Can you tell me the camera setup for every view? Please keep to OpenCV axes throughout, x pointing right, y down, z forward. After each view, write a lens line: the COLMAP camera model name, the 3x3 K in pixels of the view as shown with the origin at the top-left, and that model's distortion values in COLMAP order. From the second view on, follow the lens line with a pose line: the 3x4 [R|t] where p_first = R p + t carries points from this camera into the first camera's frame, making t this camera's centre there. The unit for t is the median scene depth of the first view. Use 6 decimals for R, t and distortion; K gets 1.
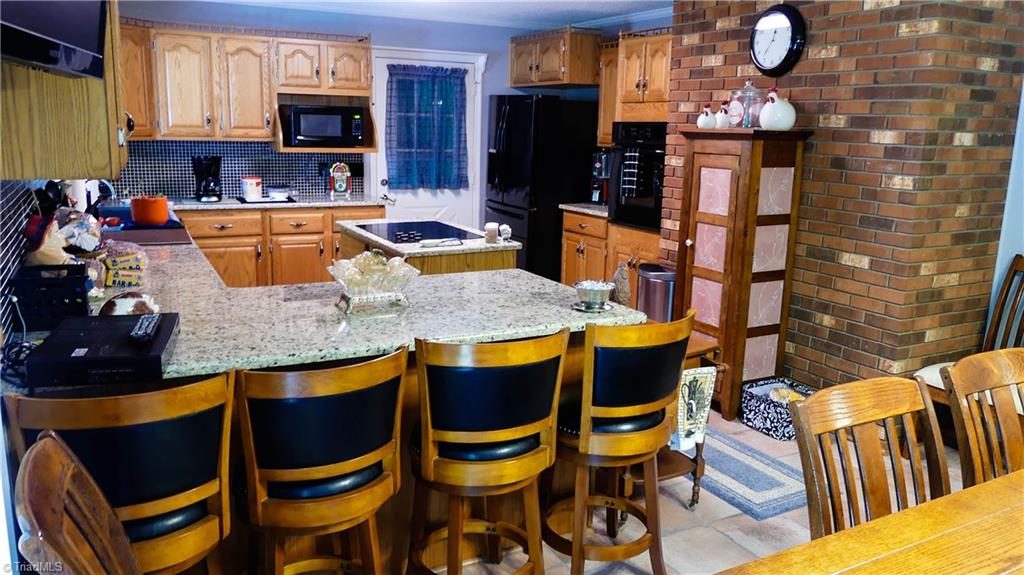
lens RADIAL K [[773.6, 0, 513.2], [0, 773.6, 287.4], [0, 0, 1]] dist [-0.024206, 0.013414]
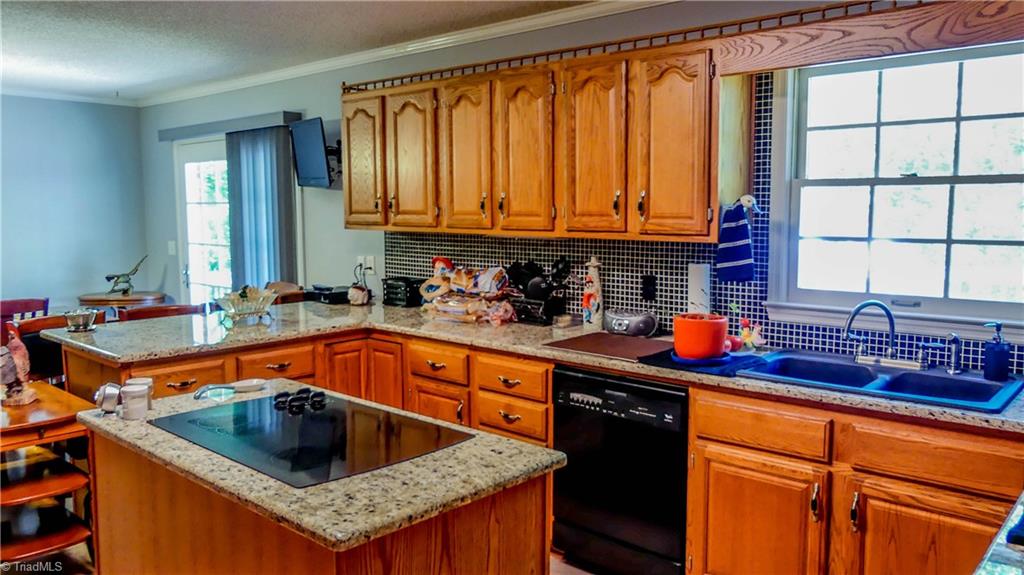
lens RADIAL K [[773.6, 0, 513.0], [0, 773.6, 283.7], [0, 0, 1]] dist [-0.024206, 0.013414]
pose [[-0.927364, 0.015096, -0.373855, -0.076626], [-0.097283, 0.955093, 0.279879, -0.250219], [0.361291, 0.295920, -0.884251, 1.198273]]
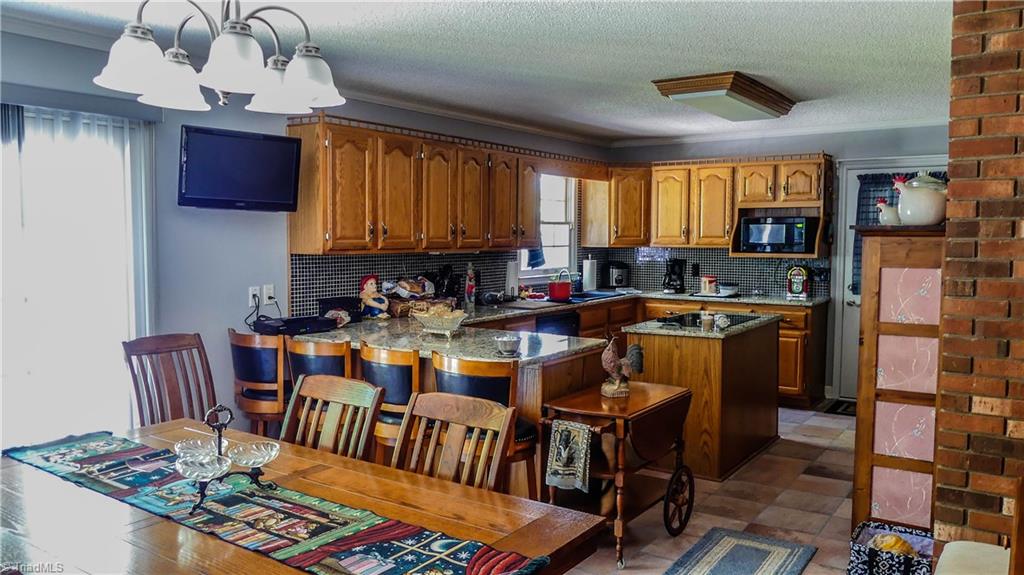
lens RADIAL K [[773.6, 0, 519.6], [0, 773.6, 294.9], [0, 0, 1]] dist [-0.024206, 0.013414]
pose [[0.463807, 0.045987, -0.884742, 0.645206], [-0.168954, 0.984915, -0.037376, -0.016129], [0.869677, 0.166816, 0.464580, 0.171884]]
